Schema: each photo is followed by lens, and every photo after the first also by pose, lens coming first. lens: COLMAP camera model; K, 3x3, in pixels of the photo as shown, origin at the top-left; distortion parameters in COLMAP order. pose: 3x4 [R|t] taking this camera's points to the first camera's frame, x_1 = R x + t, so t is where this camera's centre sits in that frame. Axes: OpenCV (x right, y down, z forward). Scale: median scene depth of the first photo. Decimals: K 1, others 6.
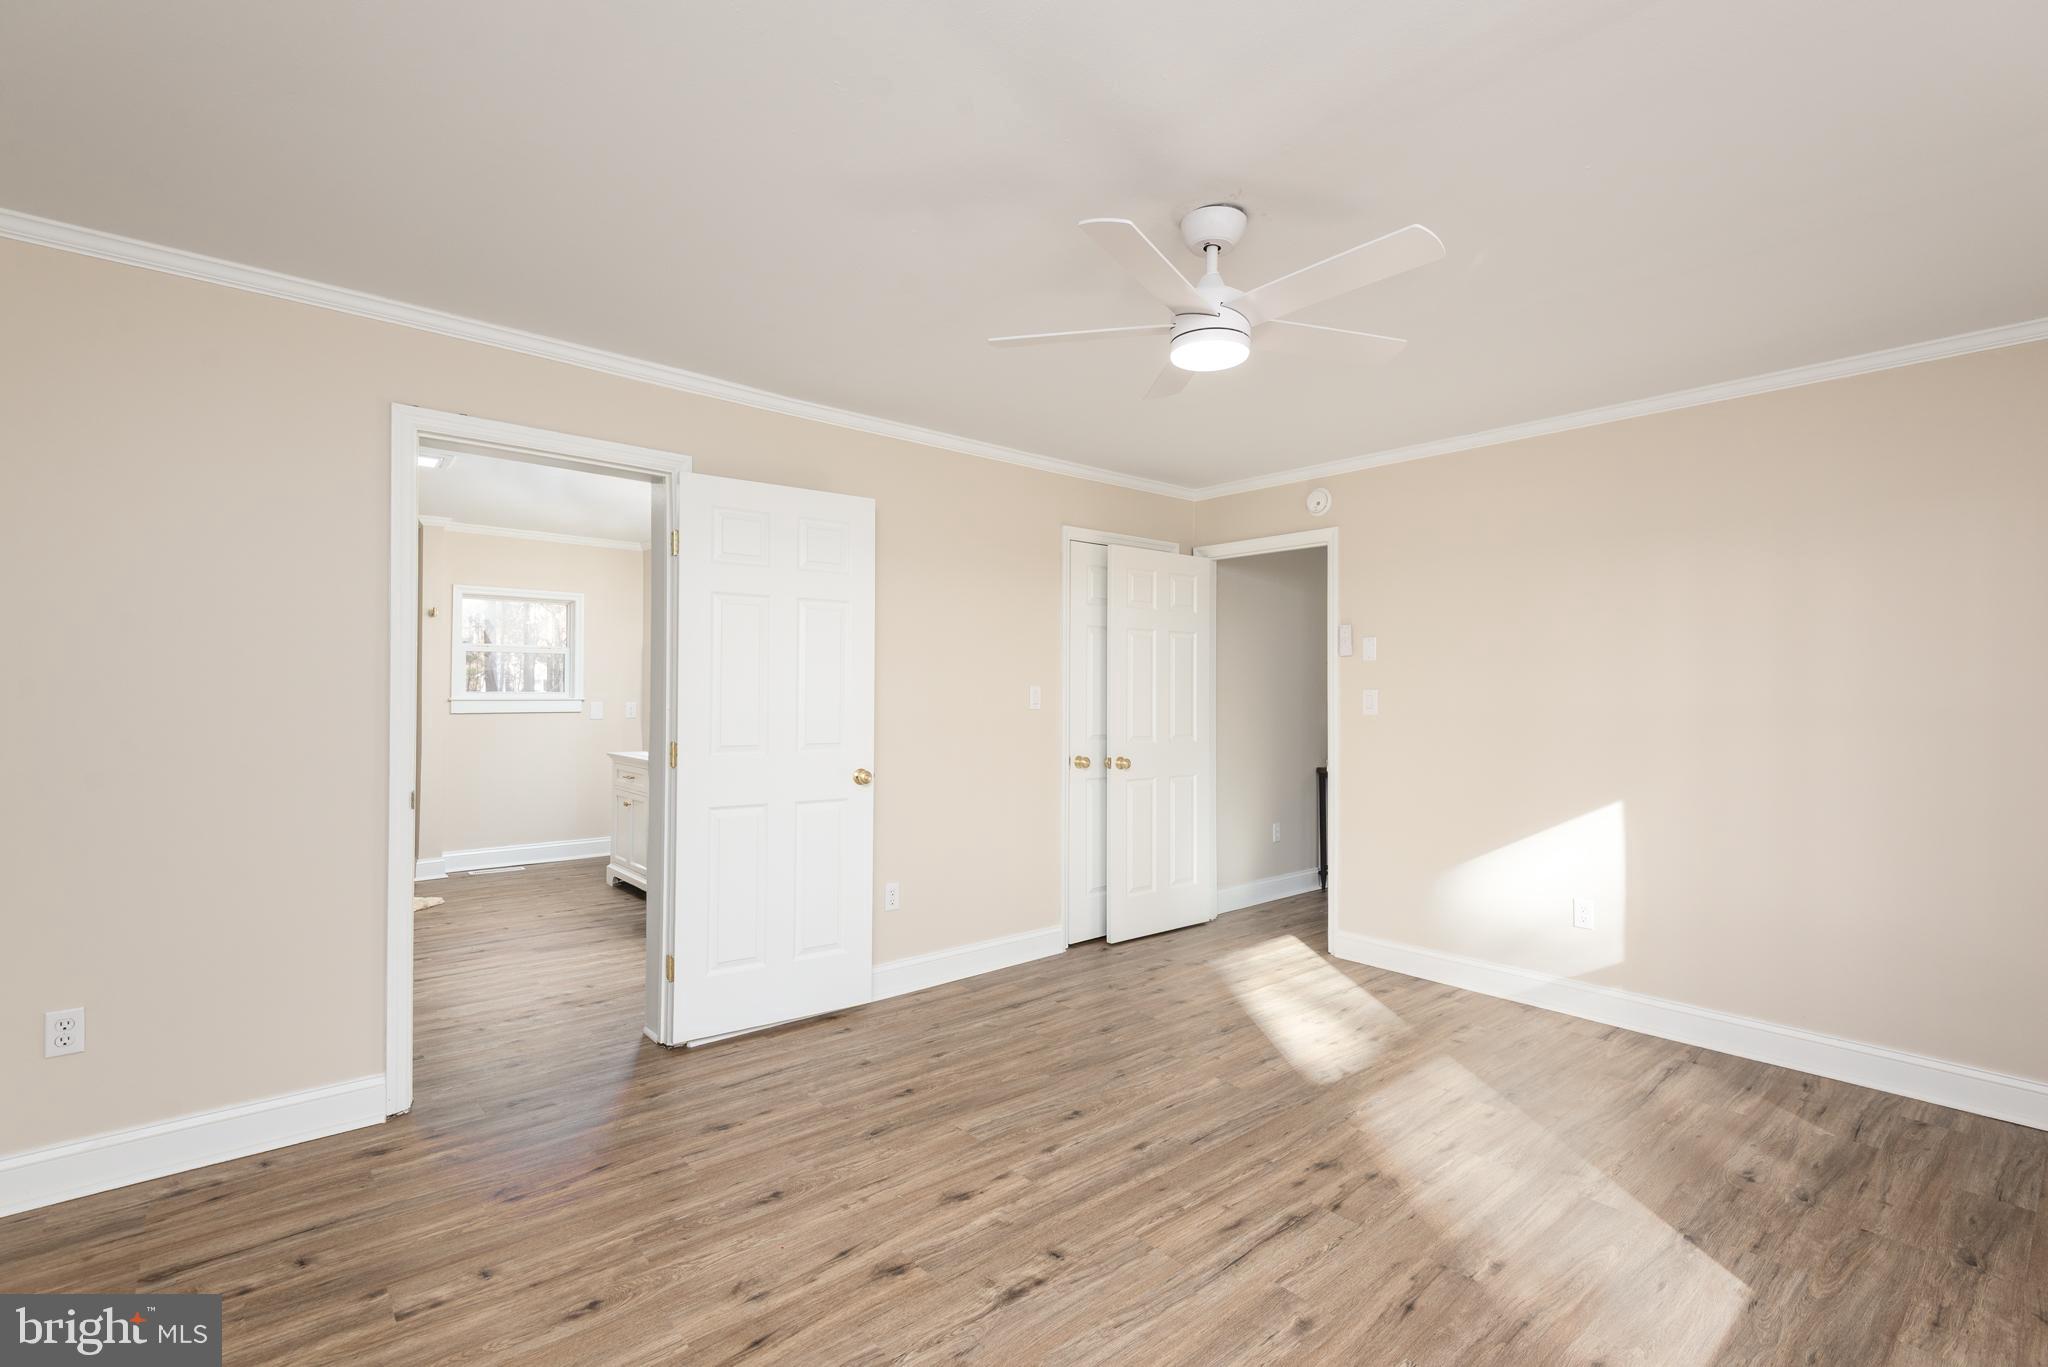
lens RADIAL K [[929.2, 0, 1021.1], [0, 929.2, 686.1], [0, 0, 1]] dist [-0.002418, -0.000539]
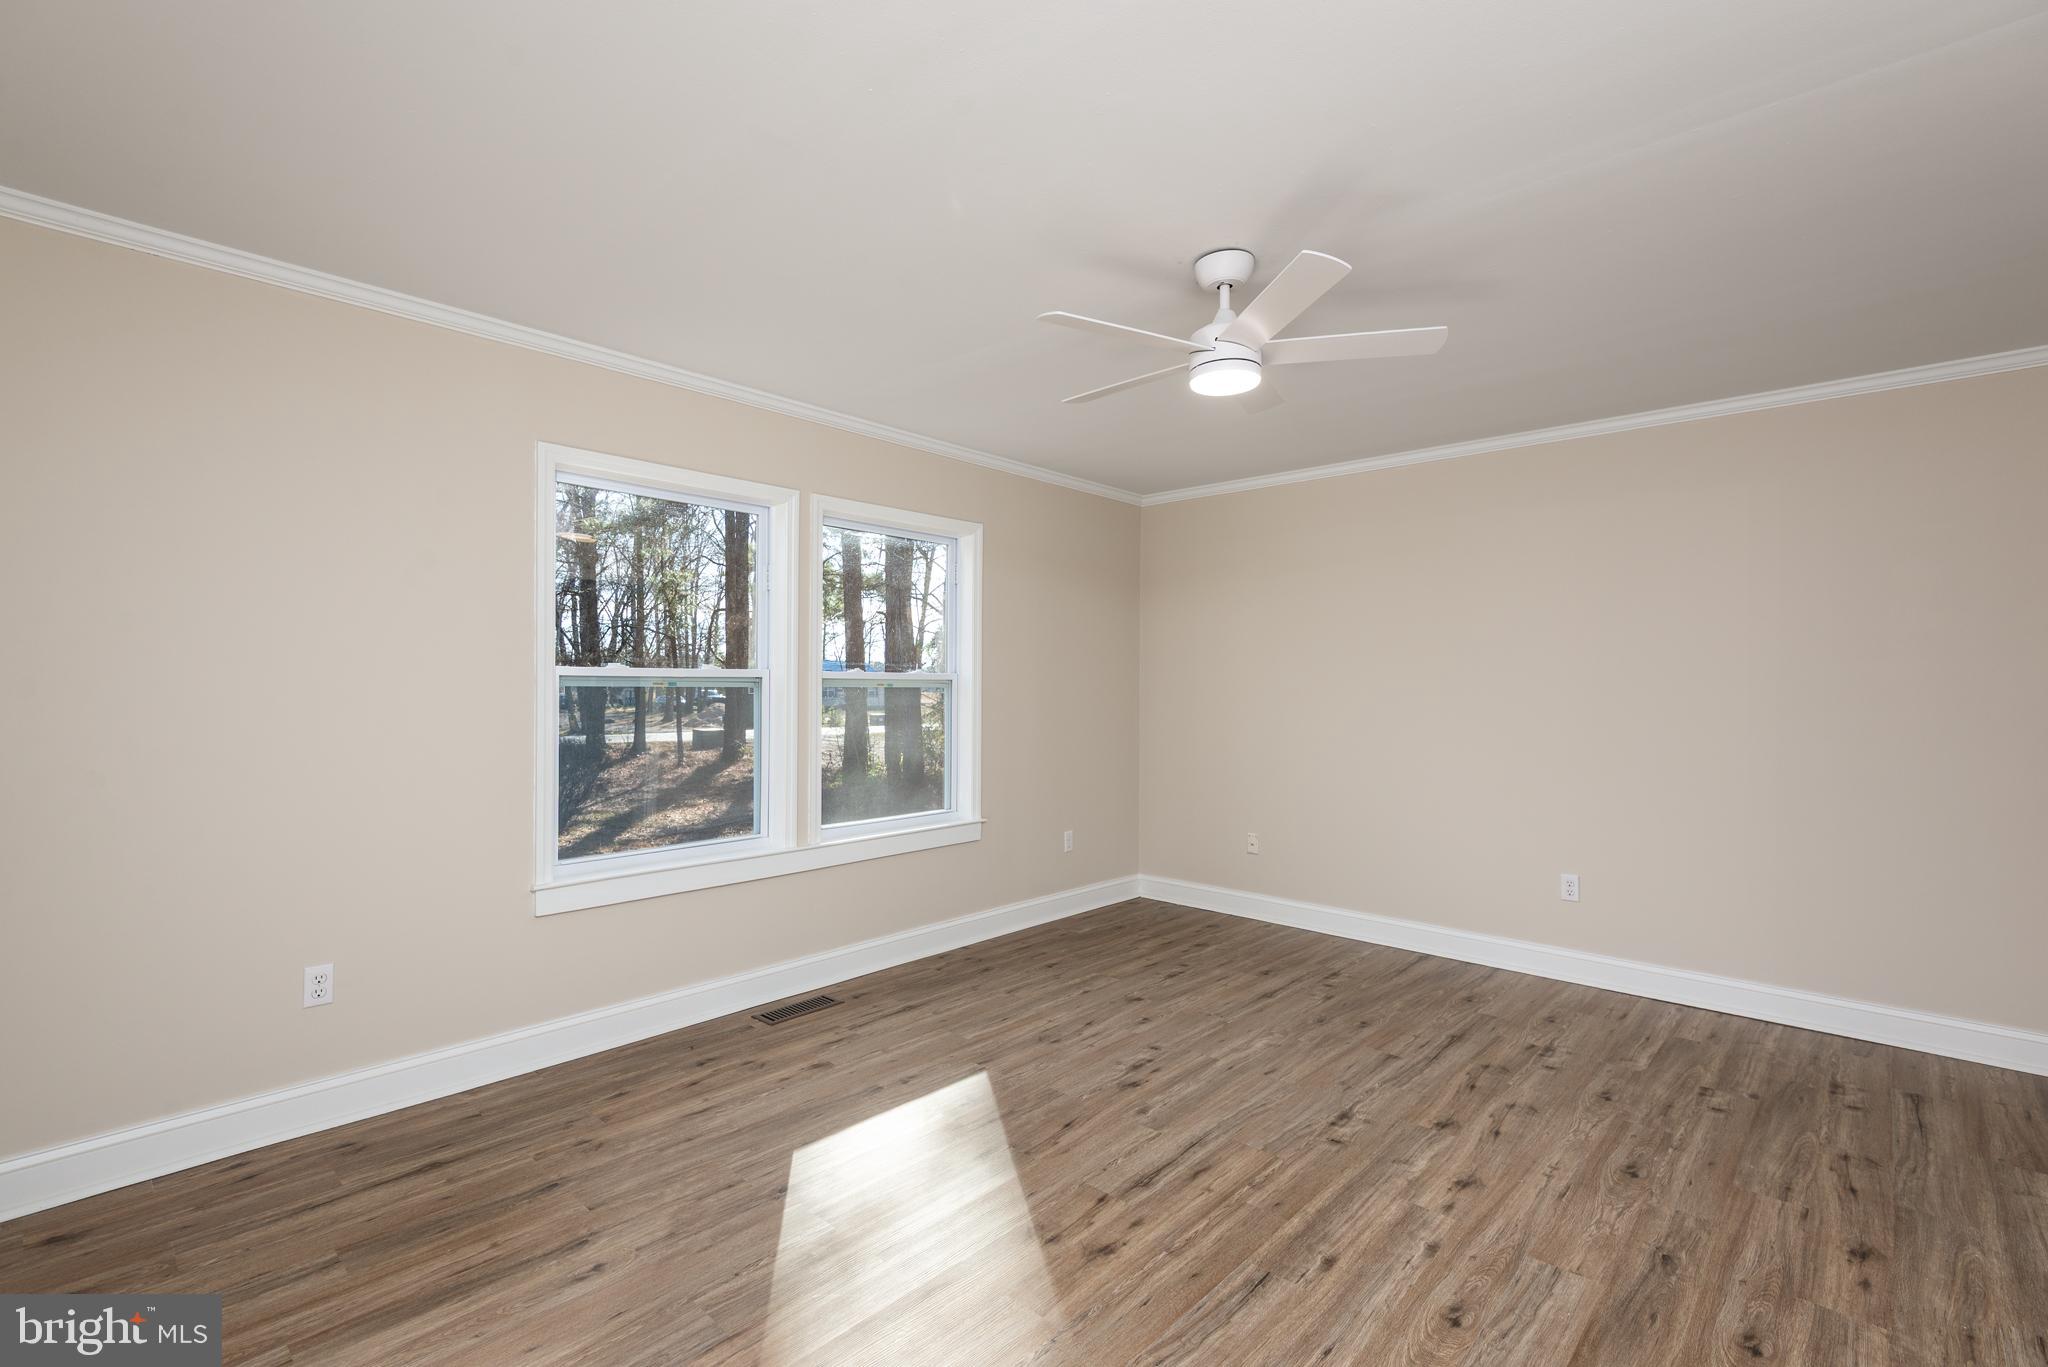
lens RADIAL K [[929.2, 0, 1019.5], [0, 929.2, 685.2], [0, 0, 1]] dist [-0.002418, -0.000539]
pose [[-0.993616, -0.012112, -0.112163, 0.549502], [-0.011530, 0.999916, -0.005841, 0.017185], [0.112225, -0.004510, -0.993673, 1.995790]]
